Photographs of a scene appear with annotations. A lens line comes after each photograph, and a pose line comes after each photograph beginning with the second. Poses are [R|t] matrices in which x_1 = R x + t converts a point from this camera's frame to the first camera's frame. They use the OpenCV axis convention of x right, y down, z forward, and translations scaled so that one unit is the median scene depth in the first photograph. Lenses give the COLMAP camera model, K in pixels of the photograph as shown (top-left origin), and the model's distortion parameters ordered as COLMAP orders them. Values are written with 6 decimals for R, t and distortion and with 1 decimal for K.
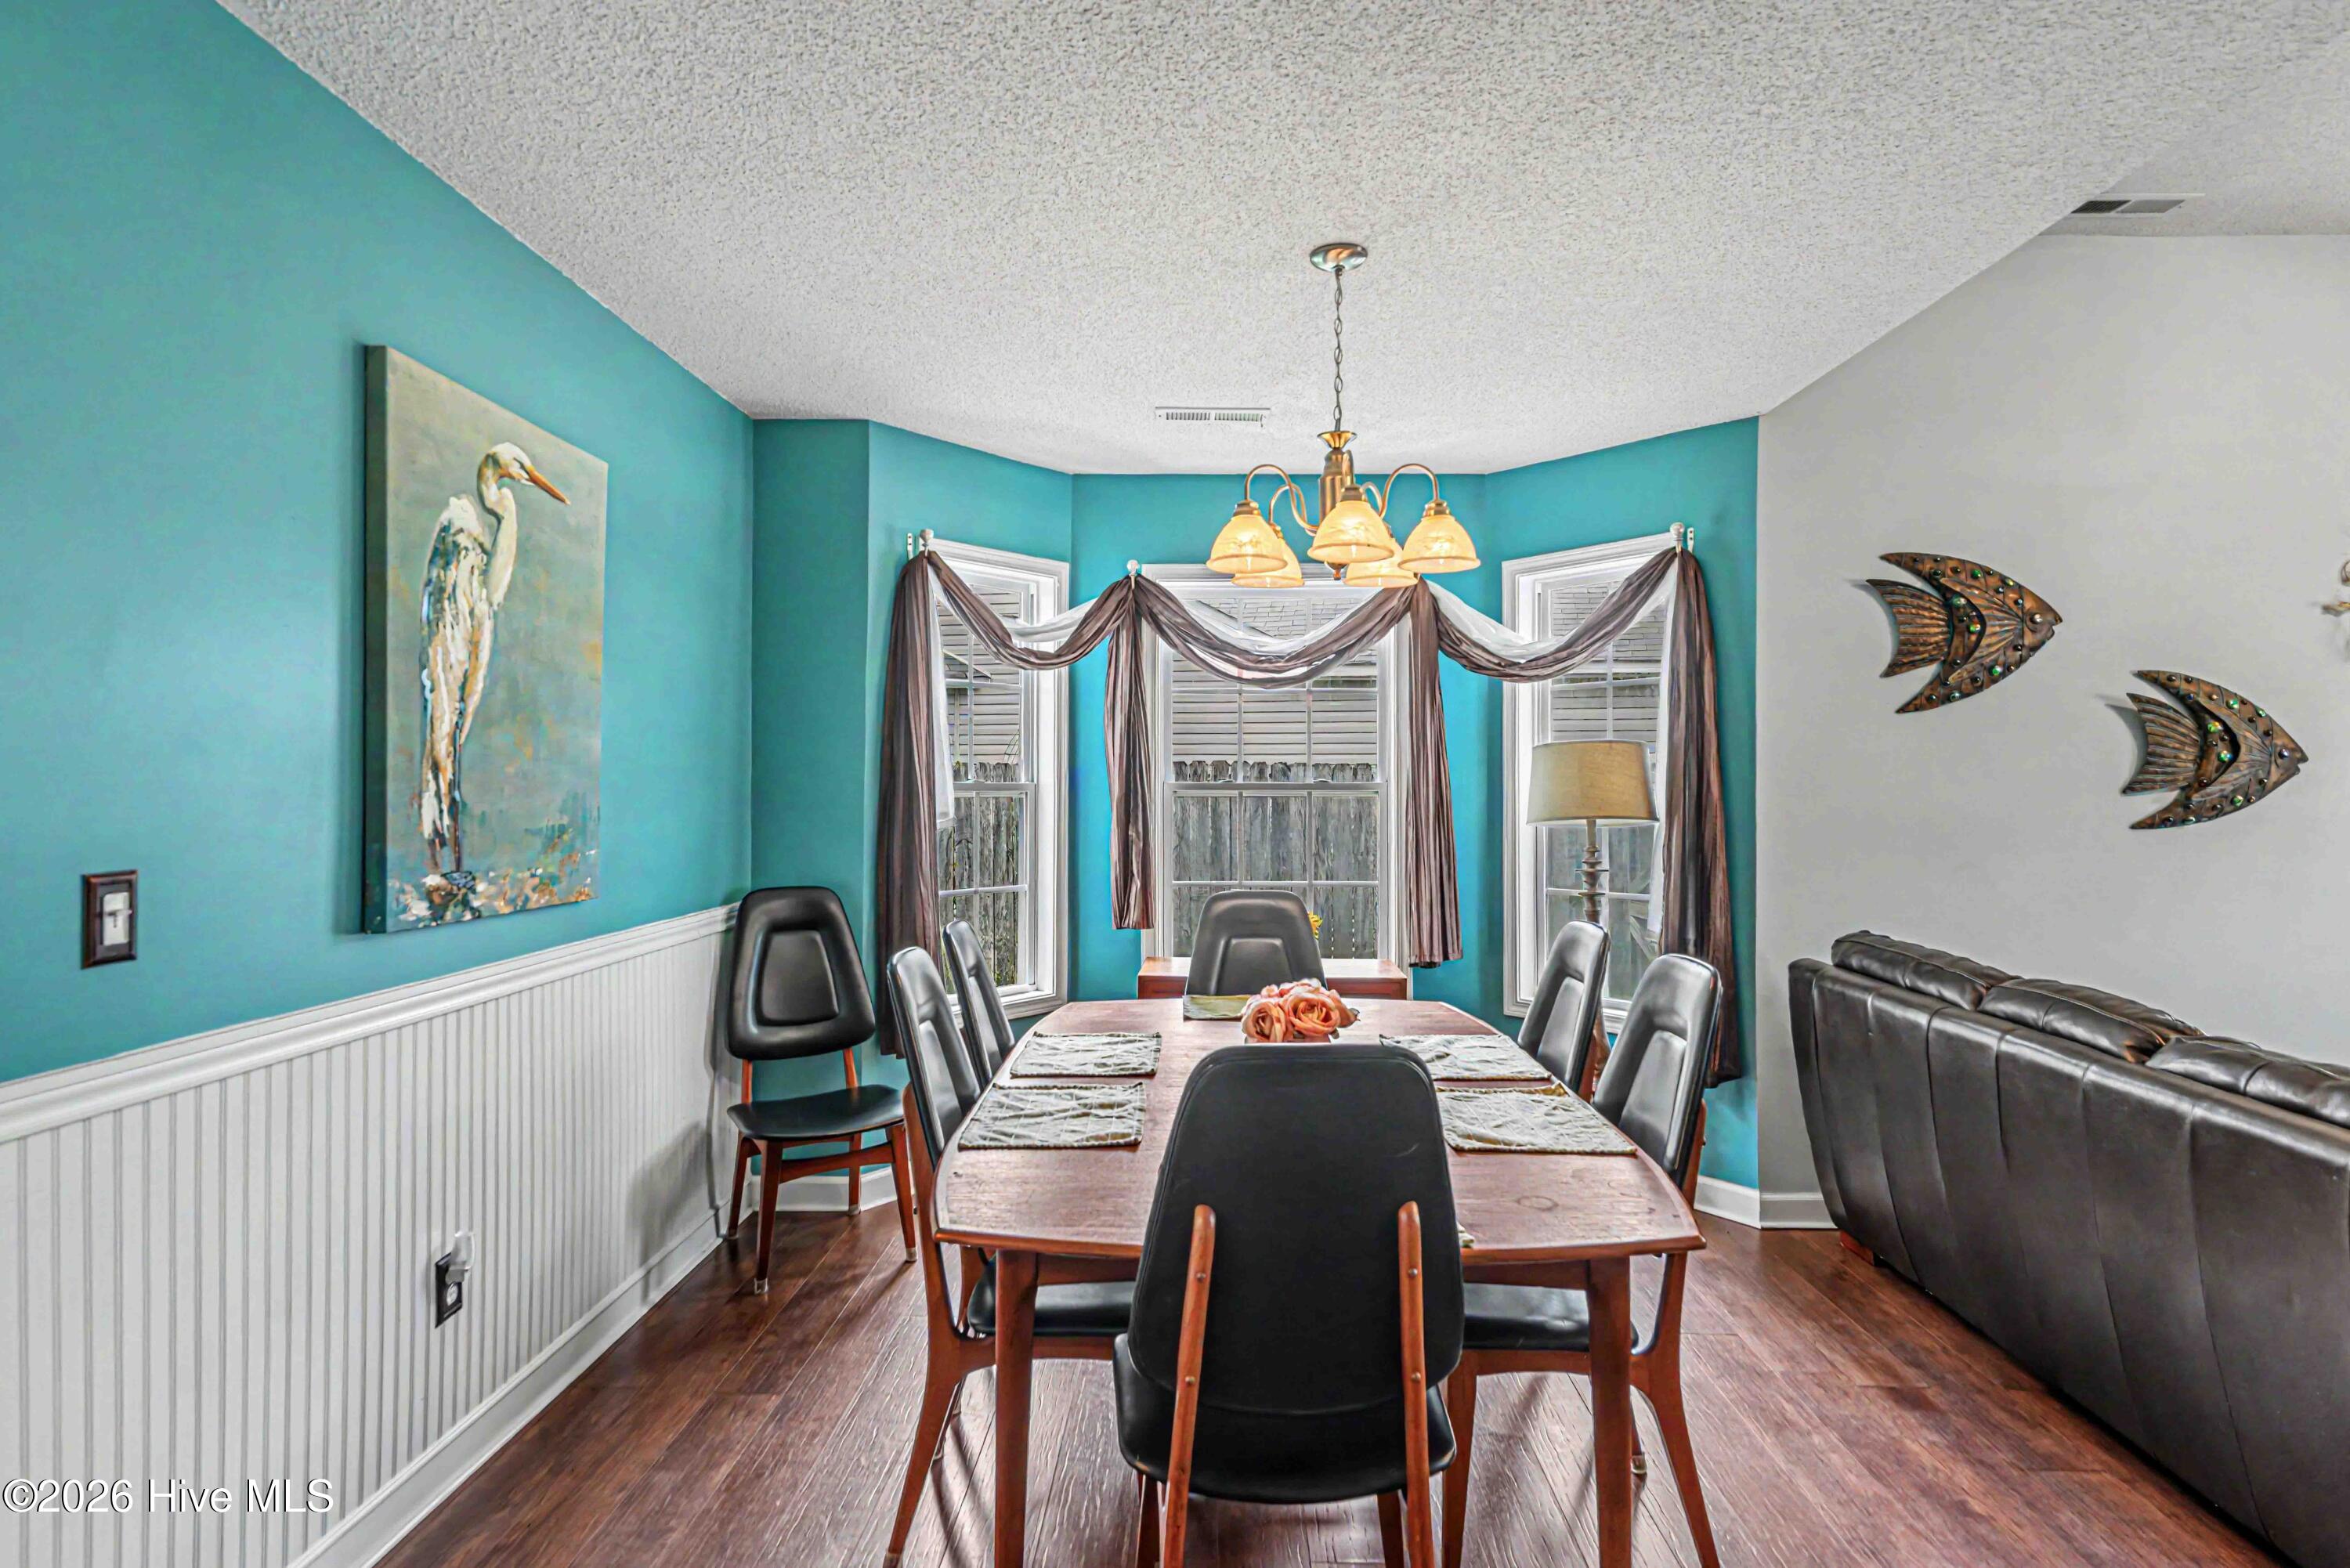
lens RADIAL K [[1270.5, 0, 1180.6], [0, 1270.5, 769.7], [0, 0, 1]] dist [0.002557, -0.001511]
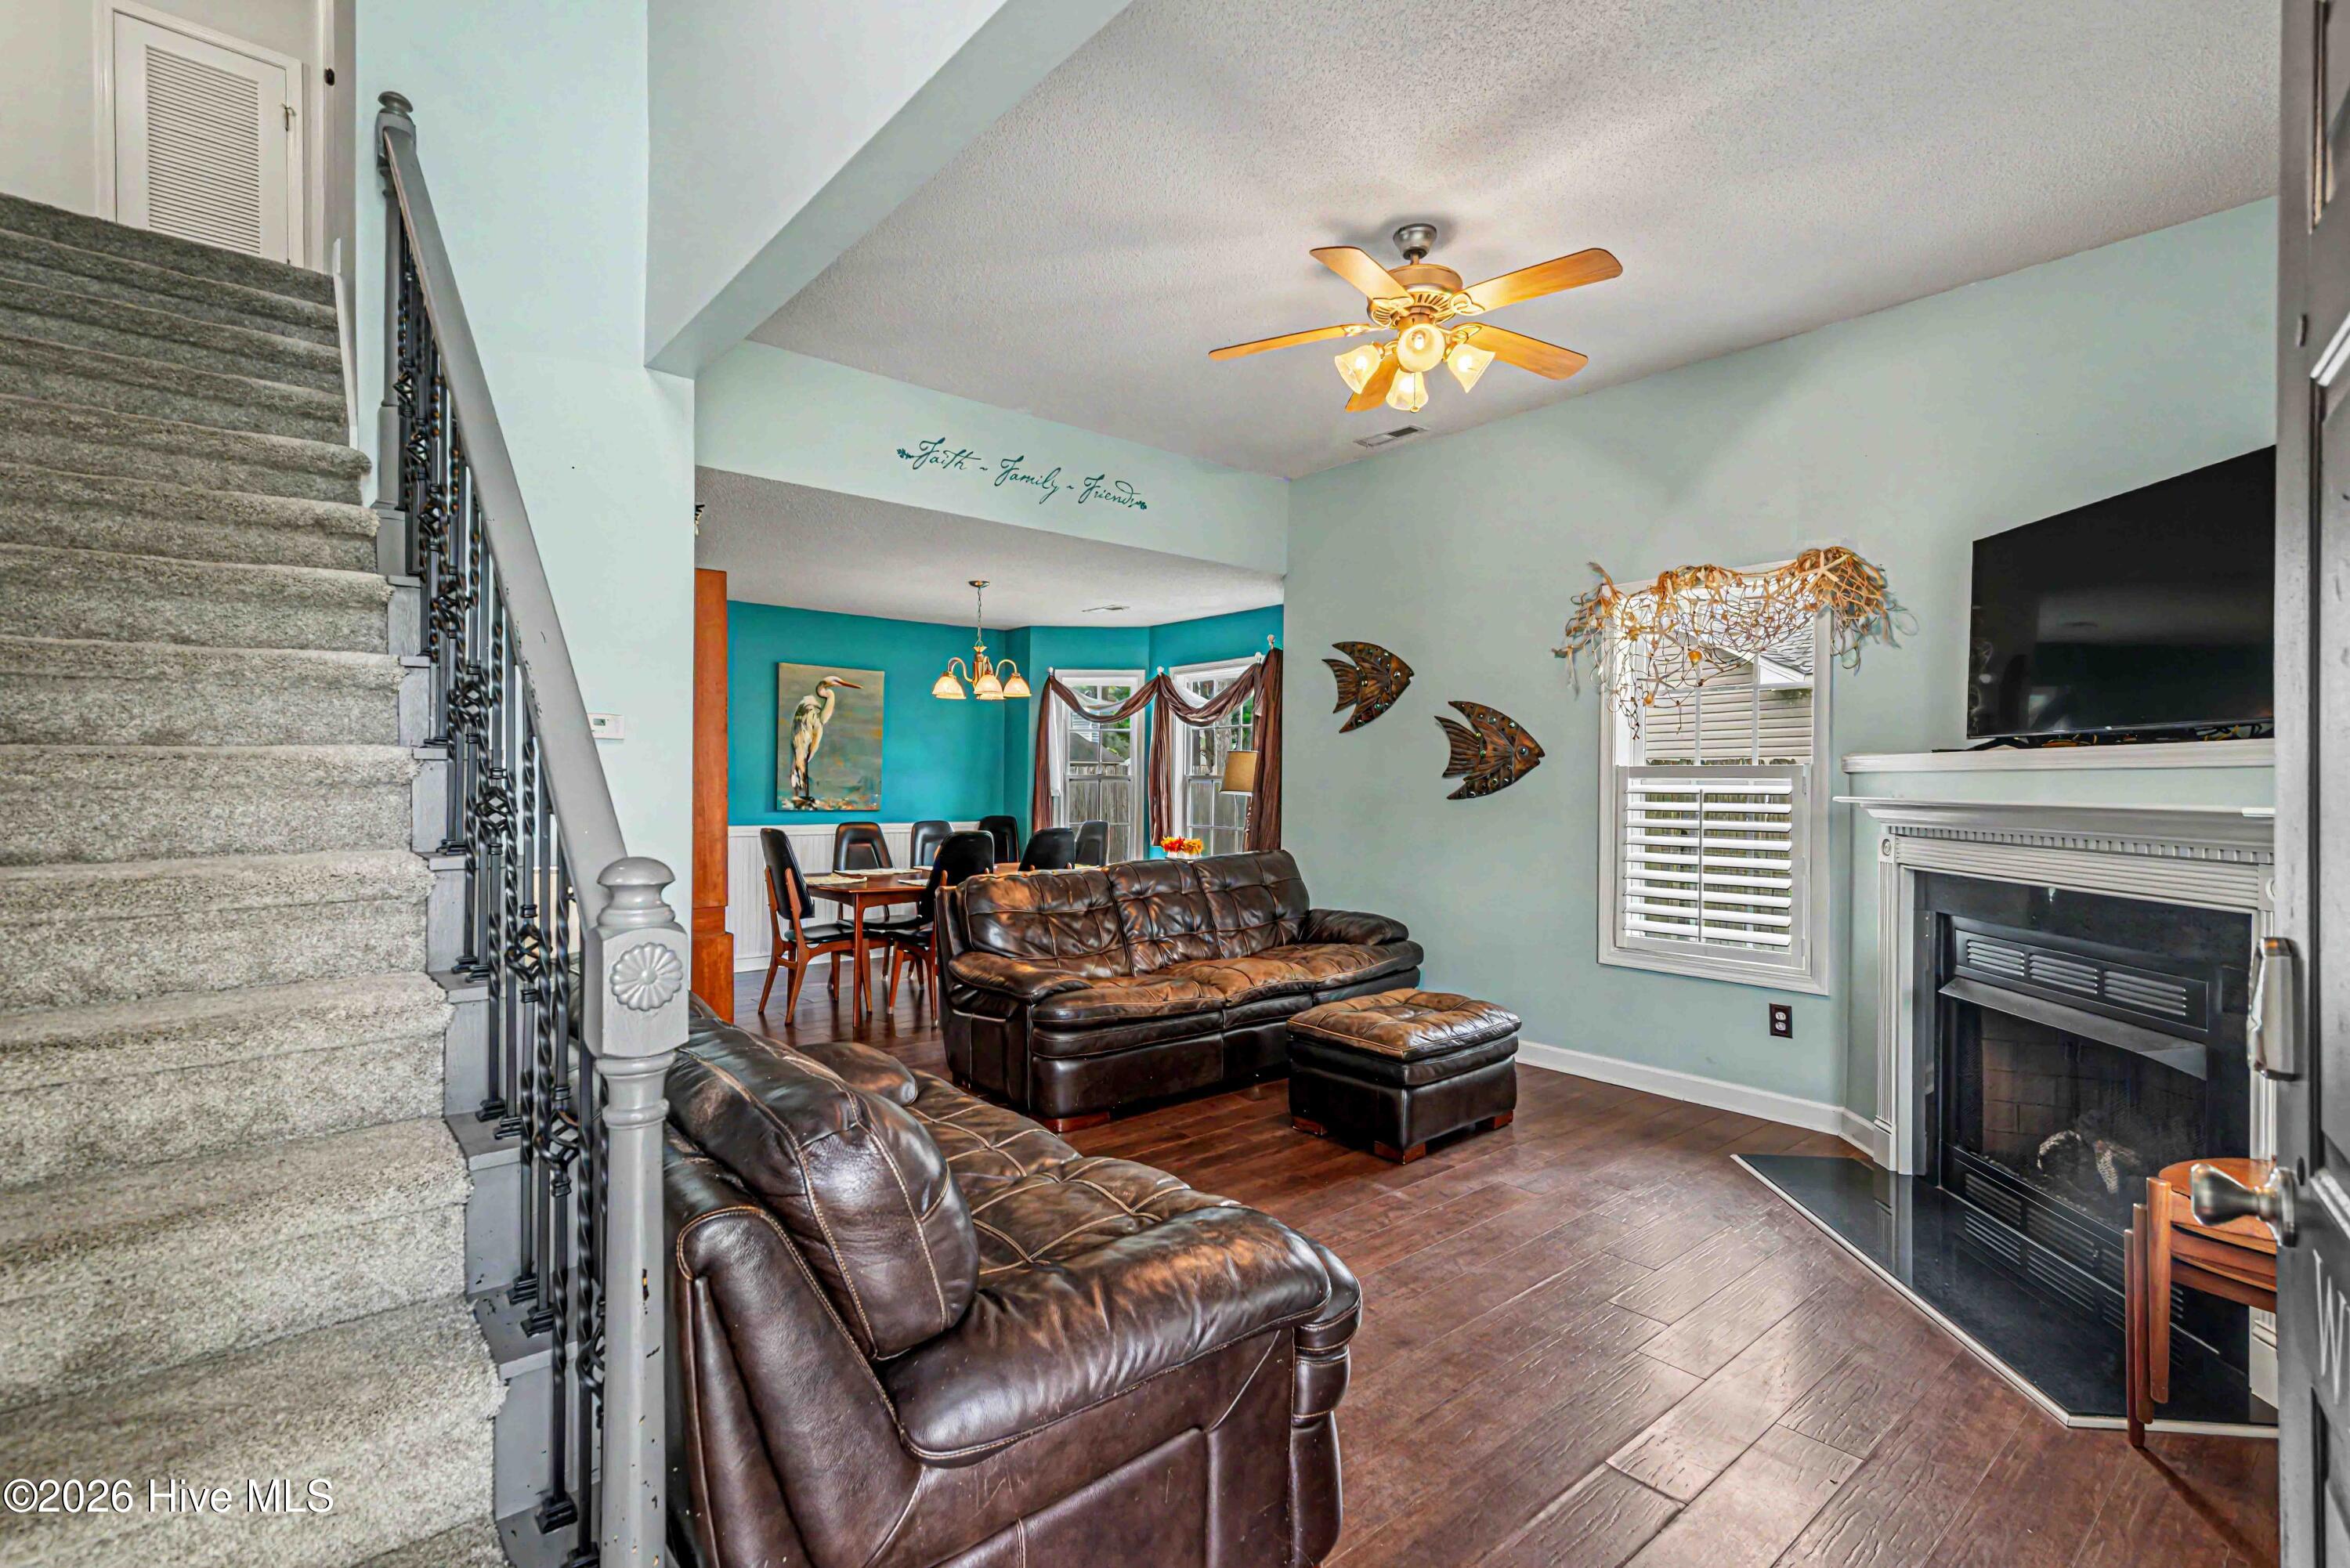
lens RADIAL K [[1077.4, 0, 1175.0], [0, 1077.4, 784.0], [0, 0, 1]] dist [0.001161, -0.000471]
pose [[0.669184, 0.002820, -0.743092, 1.598251], [0.007410, 0.999918, 0.010468, 0.011132], [0.743060, -0.012511, 0.669108, -0.197555]]
